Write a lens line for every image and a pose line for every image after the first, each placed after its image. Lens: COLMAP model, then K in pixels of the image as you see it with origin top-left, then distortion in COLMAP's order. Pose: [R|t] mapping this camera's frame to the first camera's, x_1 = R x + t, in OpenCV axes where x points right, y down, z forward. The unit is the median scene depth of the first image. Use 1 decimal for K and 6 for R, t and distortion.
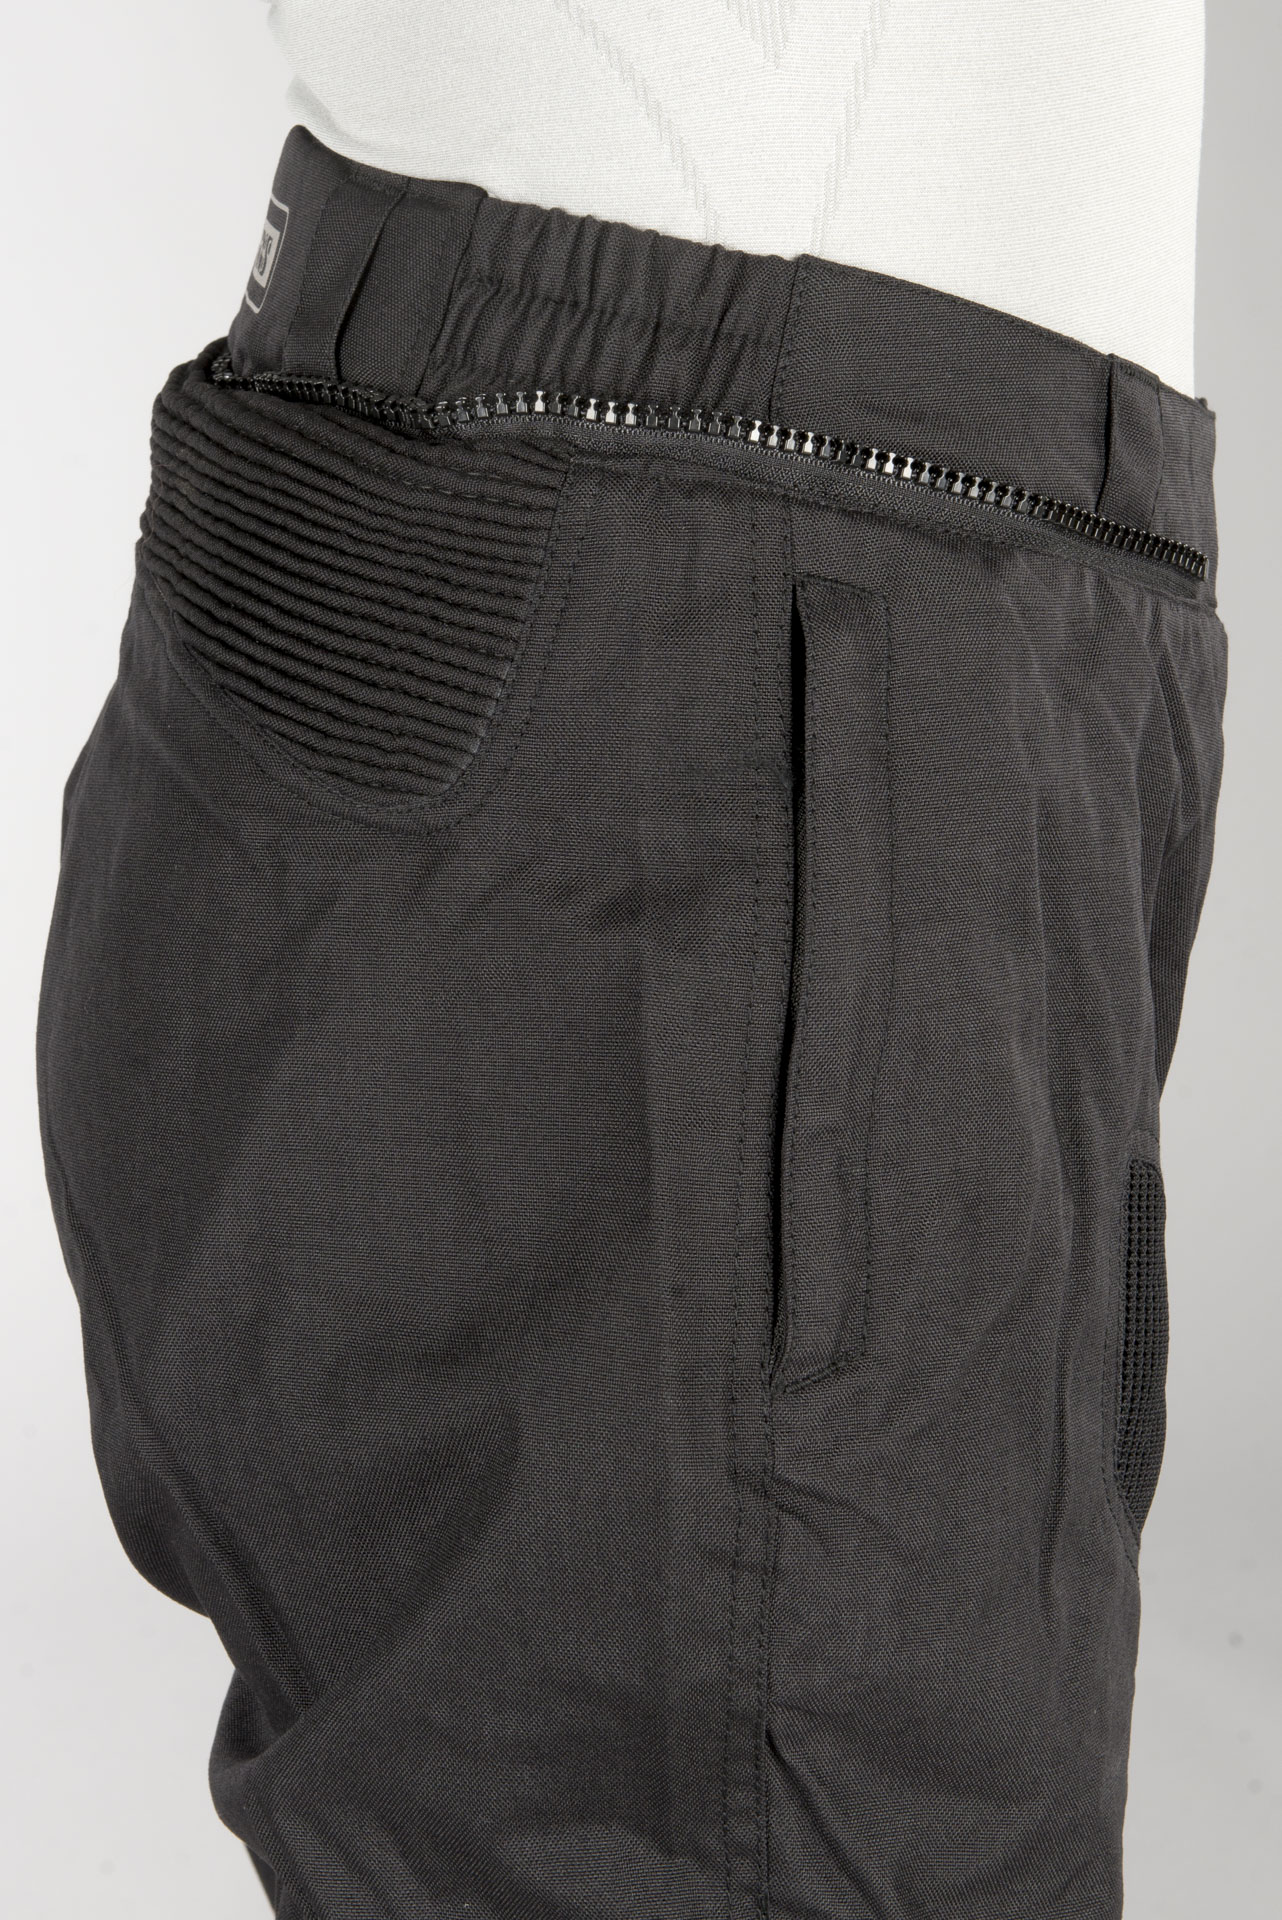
lens RADIAL K [[4154.7, 0, 641.0], [0, 4154.7, 960.0], [0, 0, 1]] dist [0.289114, -0.098579]
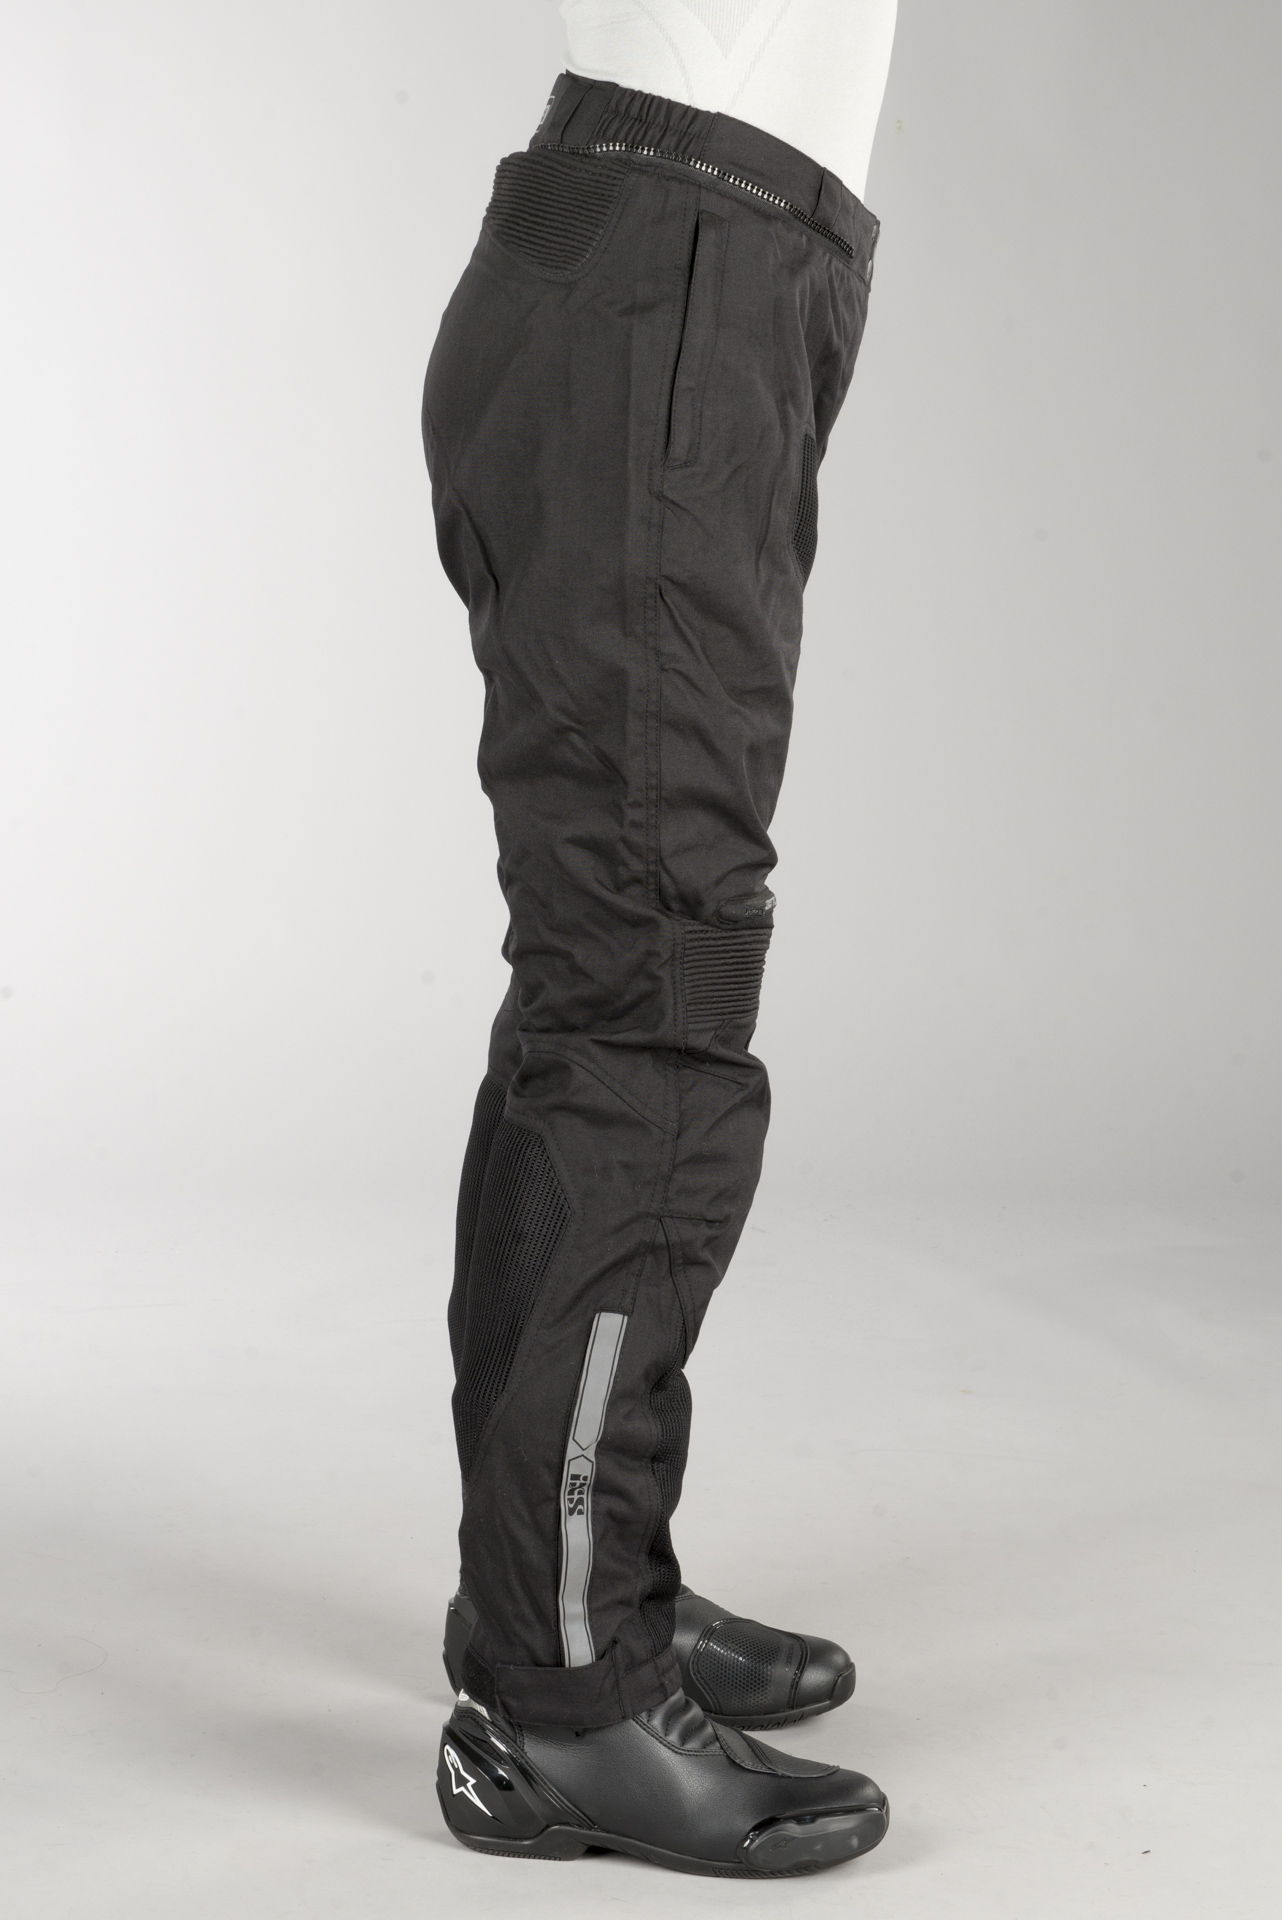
lens RADIAL K [[4154.7, 0, 641.0], [0, 4154.7, 960.0], [0, 0, 1]] dist [0.289114, -0.098579]
pose [[0.990335, 0.120852, -0.068058, 0.266054], [-0.127202, 0.986989, -0.098345, 0.744973], [0.055288, 0.106052, 0.992822, -1.957859]]
